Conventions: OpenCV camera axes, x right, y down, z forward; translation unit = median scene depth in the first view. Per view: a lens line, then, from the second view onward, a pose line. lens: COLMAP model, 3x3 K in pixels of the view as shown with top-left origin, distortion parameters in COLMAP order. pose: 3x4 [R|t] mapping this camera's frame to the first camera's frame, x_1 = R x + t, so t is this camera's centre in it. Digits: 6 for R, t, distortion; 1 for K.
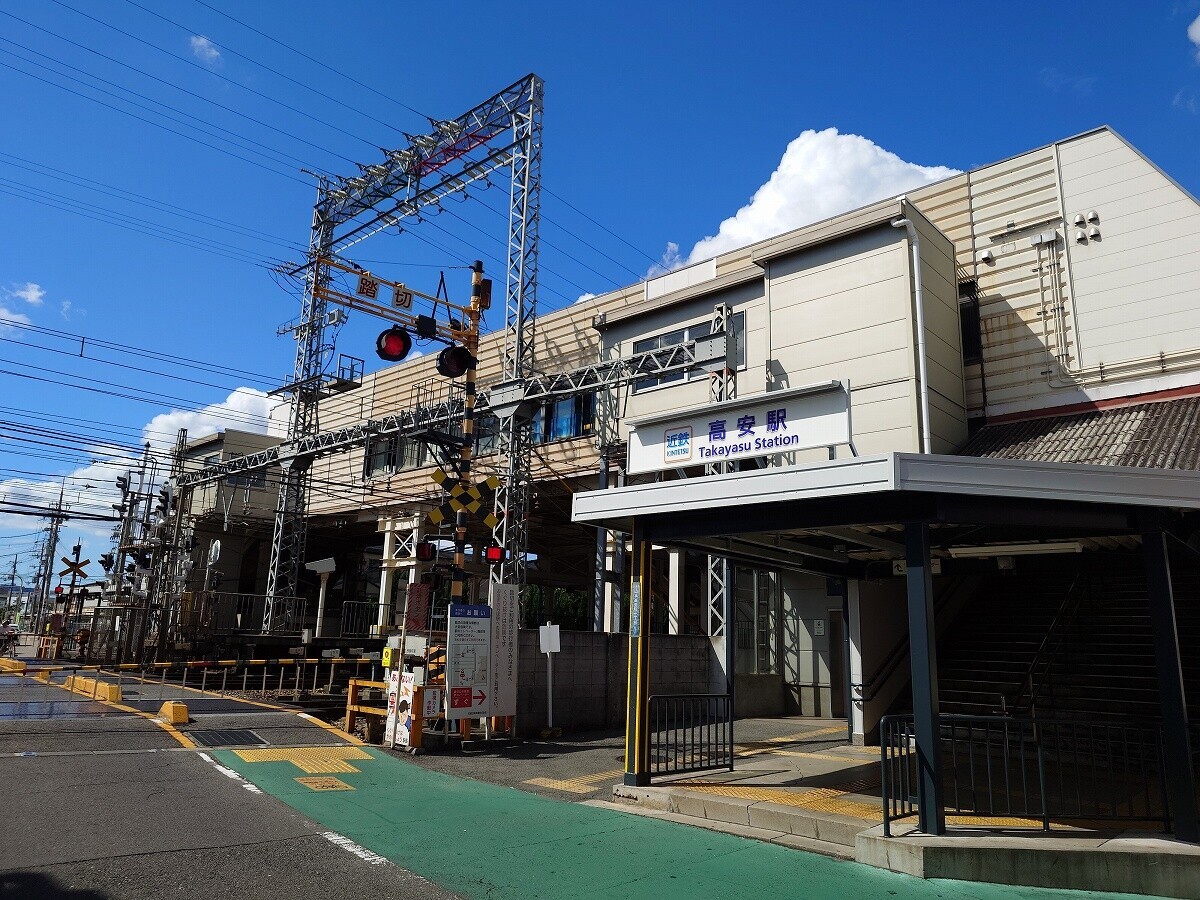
lens RADIAL K [[848.3, 0, 611.0], [0, 848.3, 451.2], [0, 0, 1]] dist [0.001259, 0.001369]
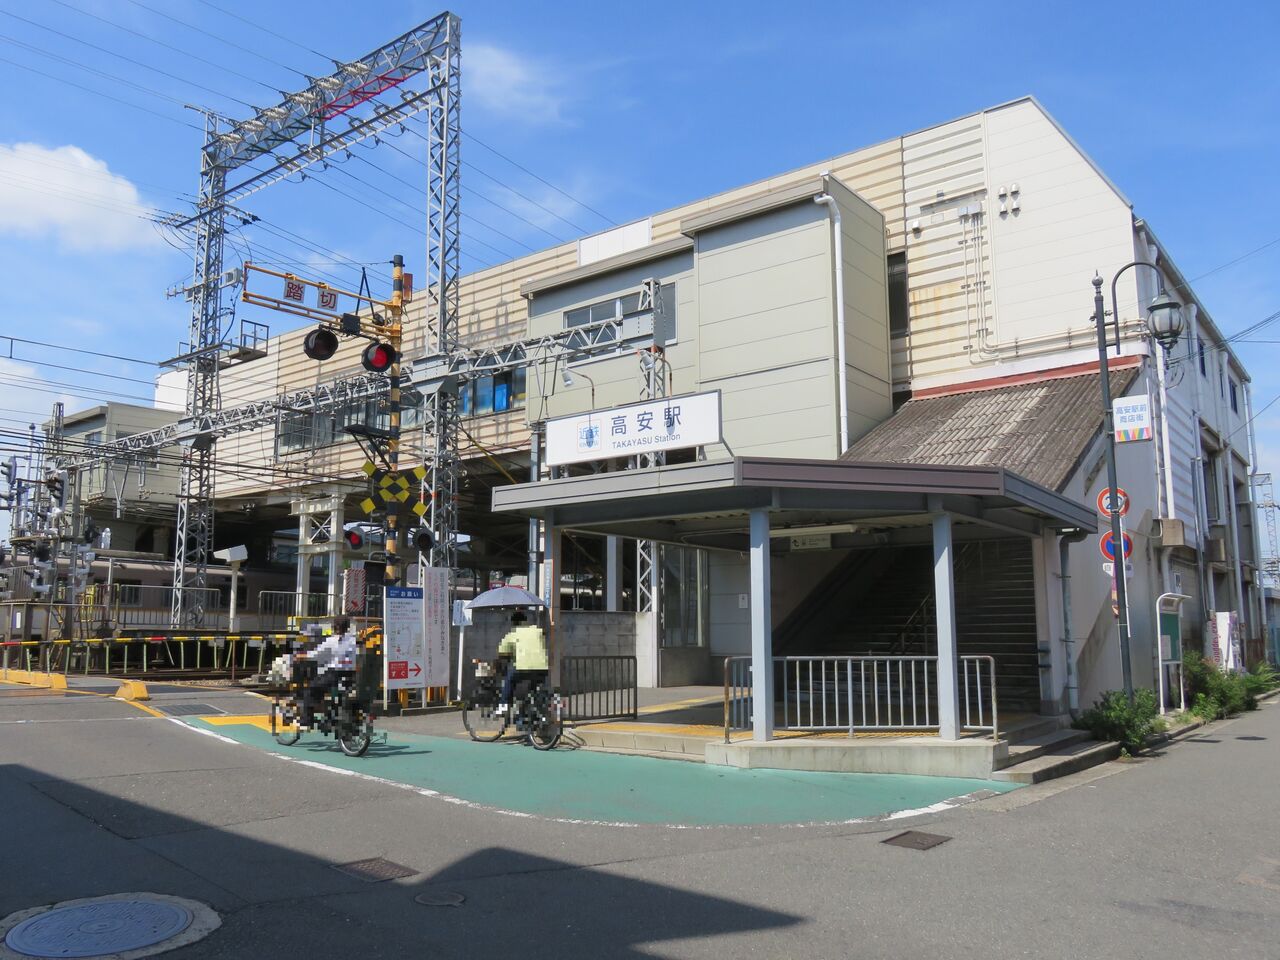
lens RADIAL K [[1031.5, 0, 630.0], [0, 1031.5, 488.4], [0, 0, 1]] dist [-0.011864, -0.000343]
pose [[0.997581, -0.022206, 0.065869, 0.022996], [0.016791, 0.996520, 0.081647, -0.027901], [-0.067452, -0.080344, 0.994482, -0.188970]]
